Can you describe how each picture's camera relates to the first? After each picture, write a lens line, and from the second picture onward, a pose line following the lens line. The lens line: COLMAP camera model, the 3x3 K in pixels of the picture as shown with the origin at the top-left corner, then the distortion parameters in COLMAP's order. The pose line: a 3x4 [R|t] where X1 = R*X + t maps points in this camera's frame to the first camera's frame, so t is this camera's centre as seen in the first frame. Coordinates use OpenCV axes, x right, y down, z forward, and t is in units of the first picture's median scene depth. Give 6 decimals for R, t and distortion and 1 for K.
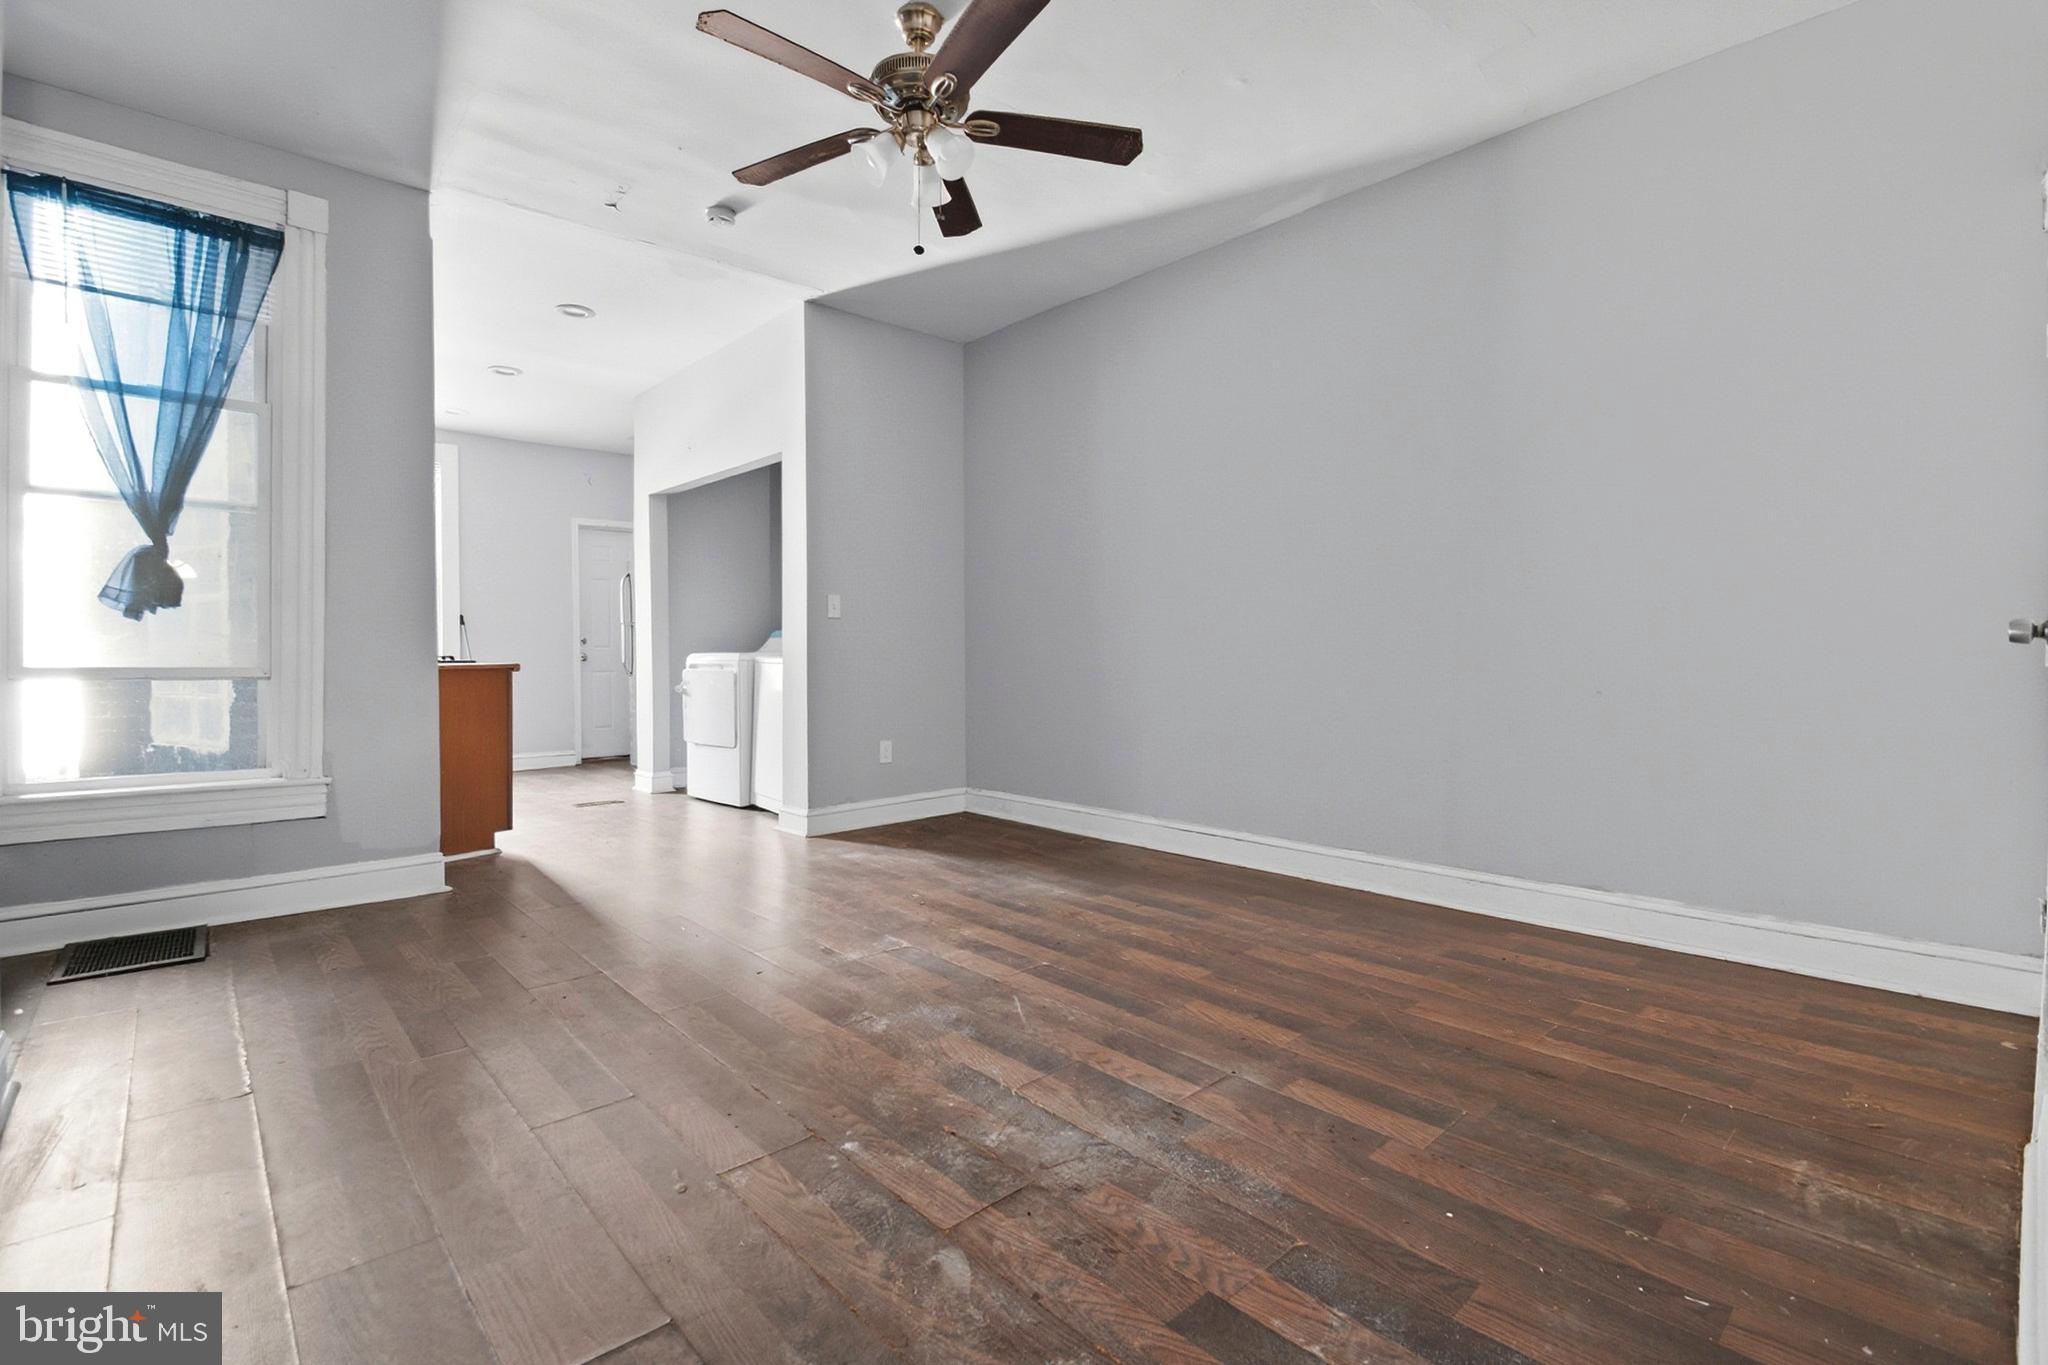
lens RADIAL K [[917.3, 0, 992.2], [0, 917.3, 658.8], [0, 0, 1]] dist [0.019983, -0.021318]
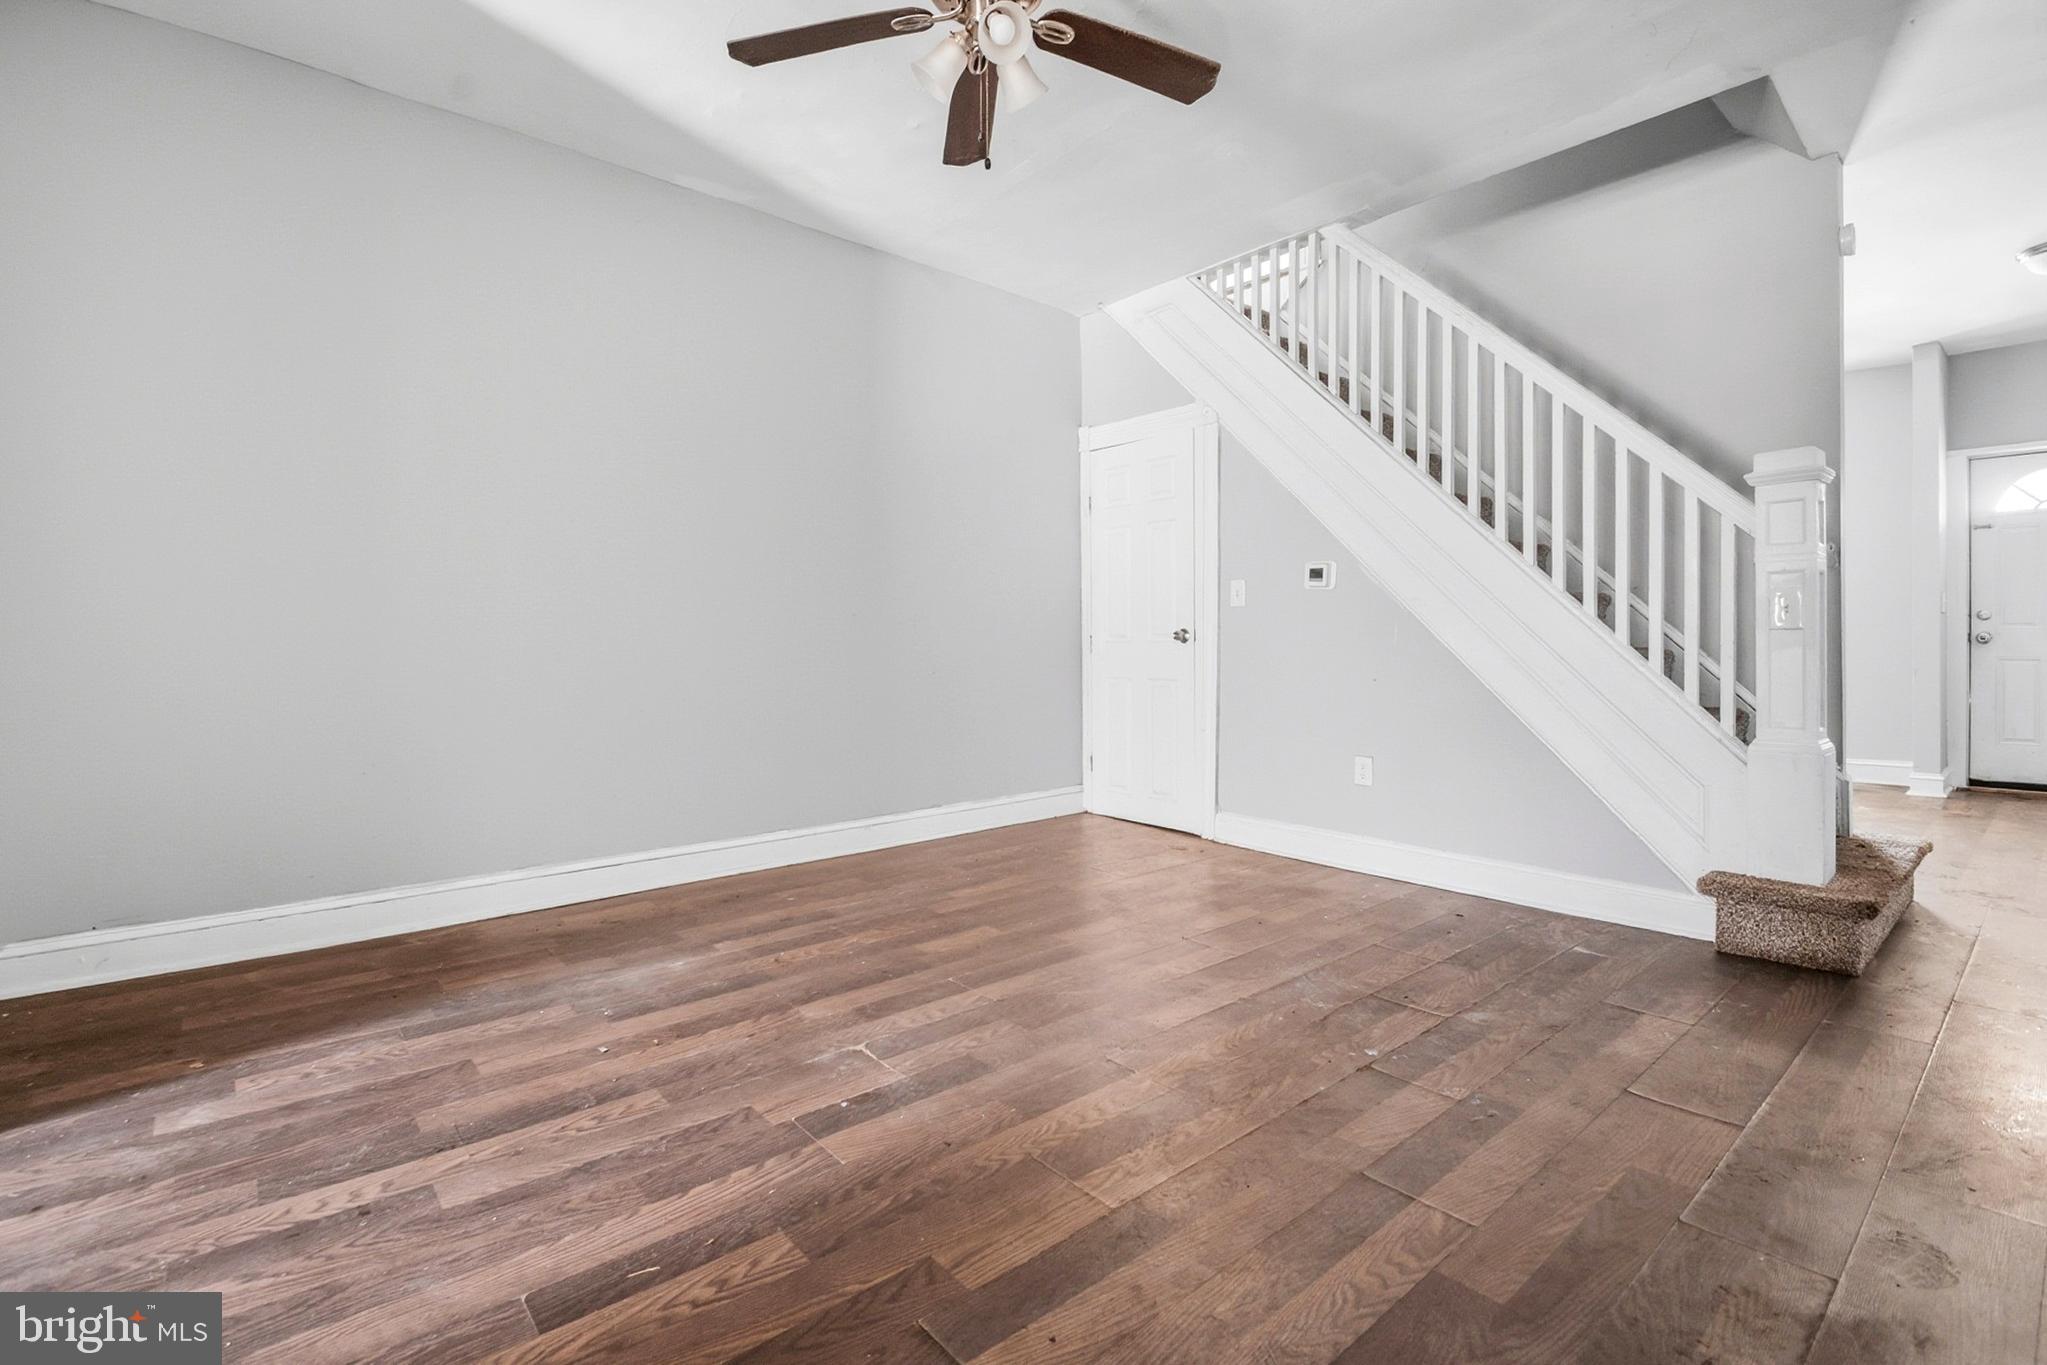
lens RADIAL K [[916.8, 0, 991.7], [0, 916.8, 658.8], [0, 0, 1]] dist [0.019983, -0.021318]
pose [[0.047736, -0.018366, 0.998691, -1.170097], [0.015143, 0.999729, 0.017662, -0.018528], [-0.998745, 0.014280, 0.048001, 1.209760]]
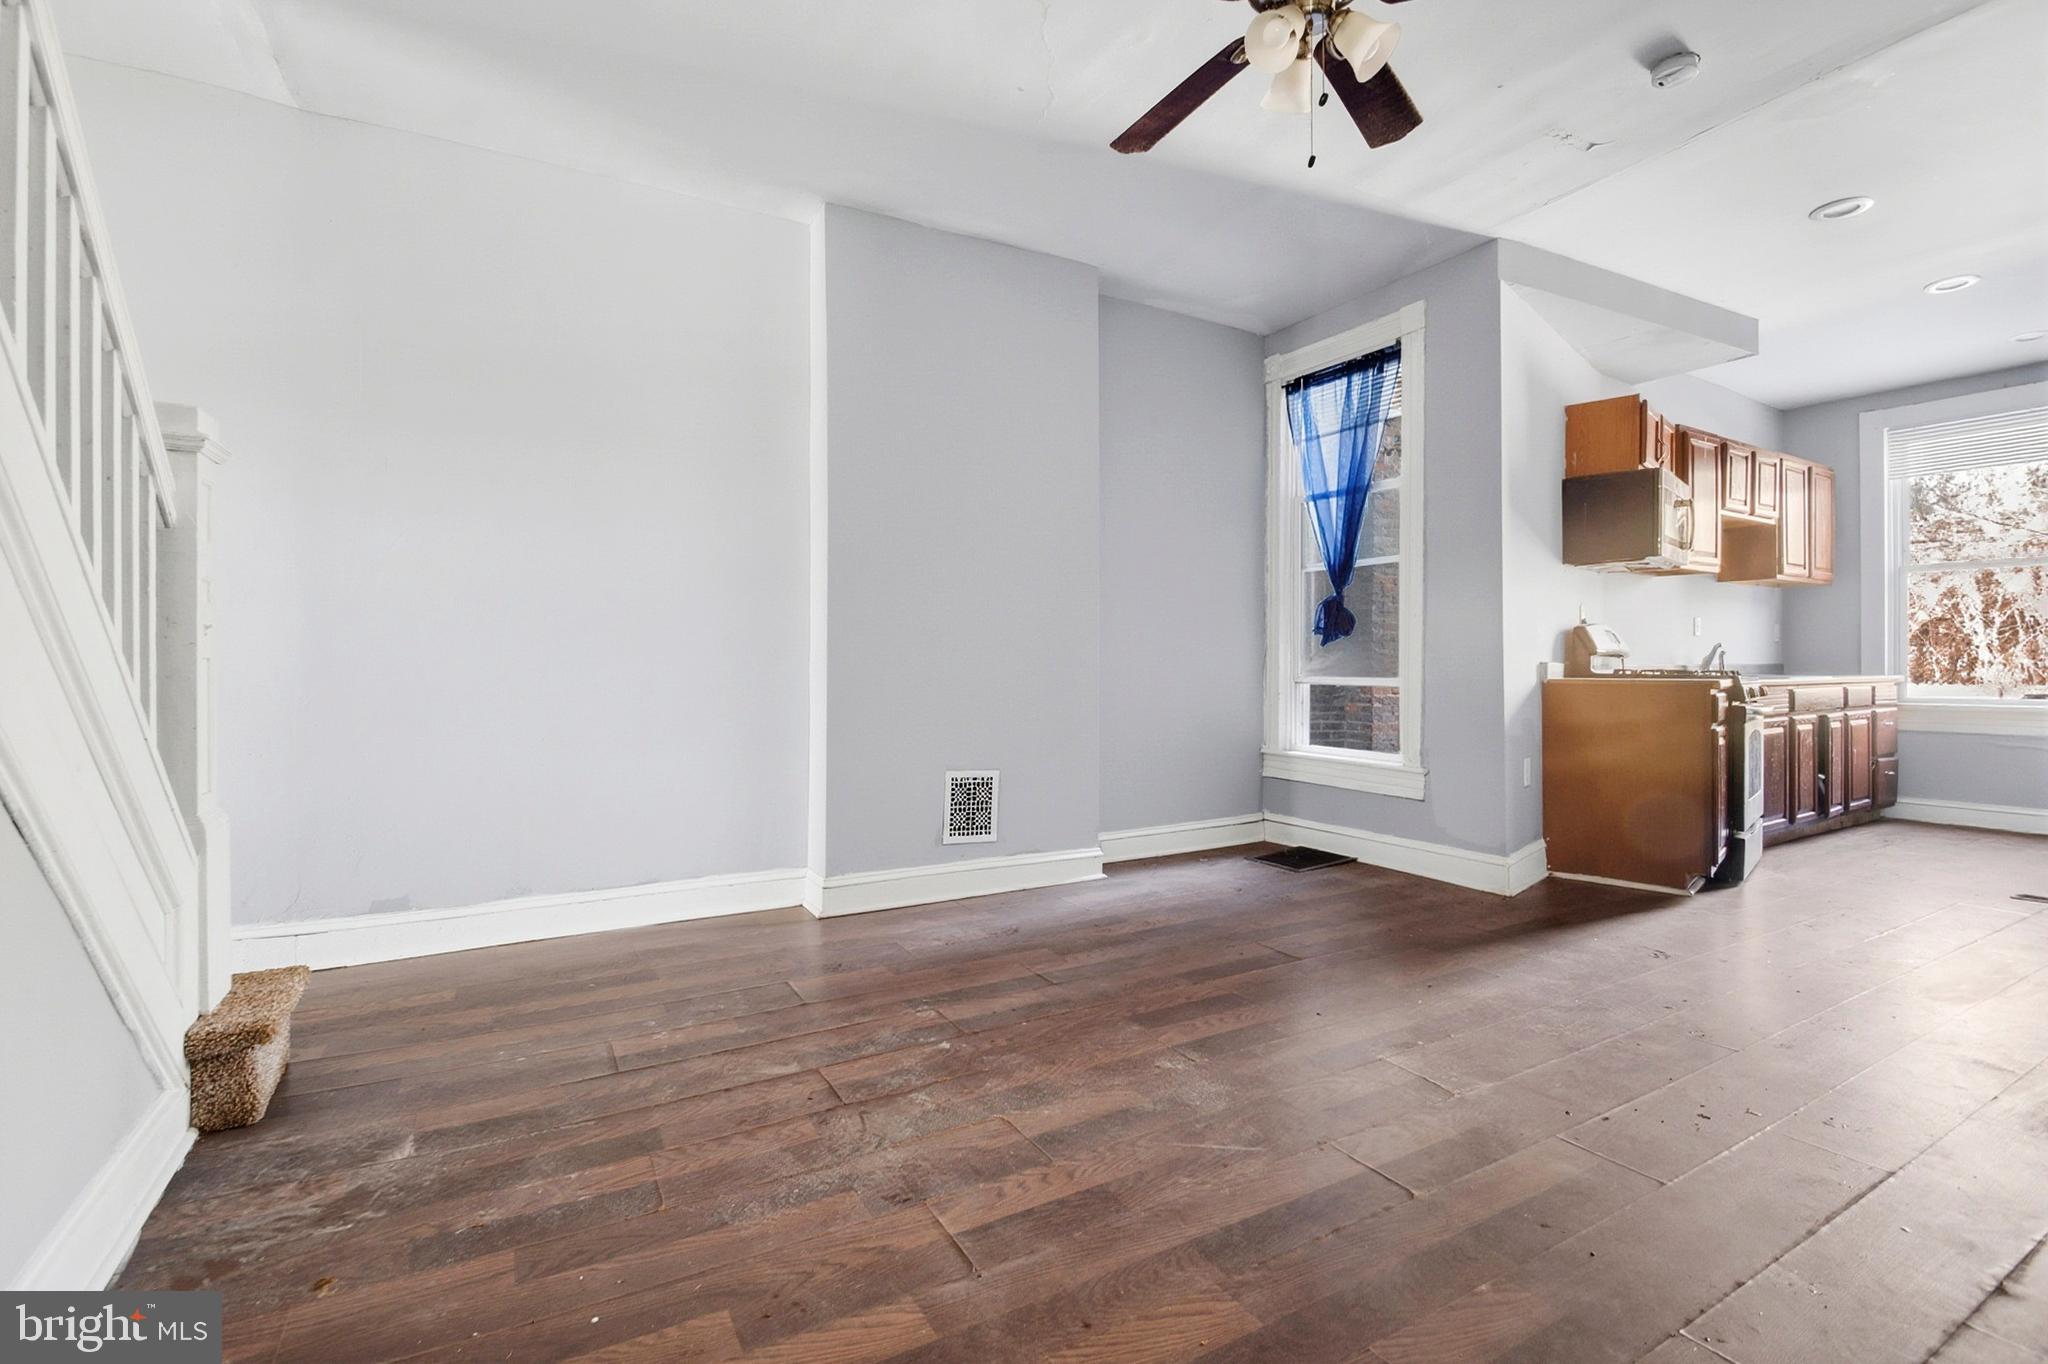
lens RADIAL K [[906.8, 0, 1024.0], [0, 906.8, 682.0], [0, 0, 1]] dist [0.015817, -0.018980]
pose [[-0.208521, 0.024216, -0.977718, 0.918485], [-0.008294, 0.999614, 0.026527, -0.025312], [0.977983, 0.013640, -0.208240, 1.160054]]
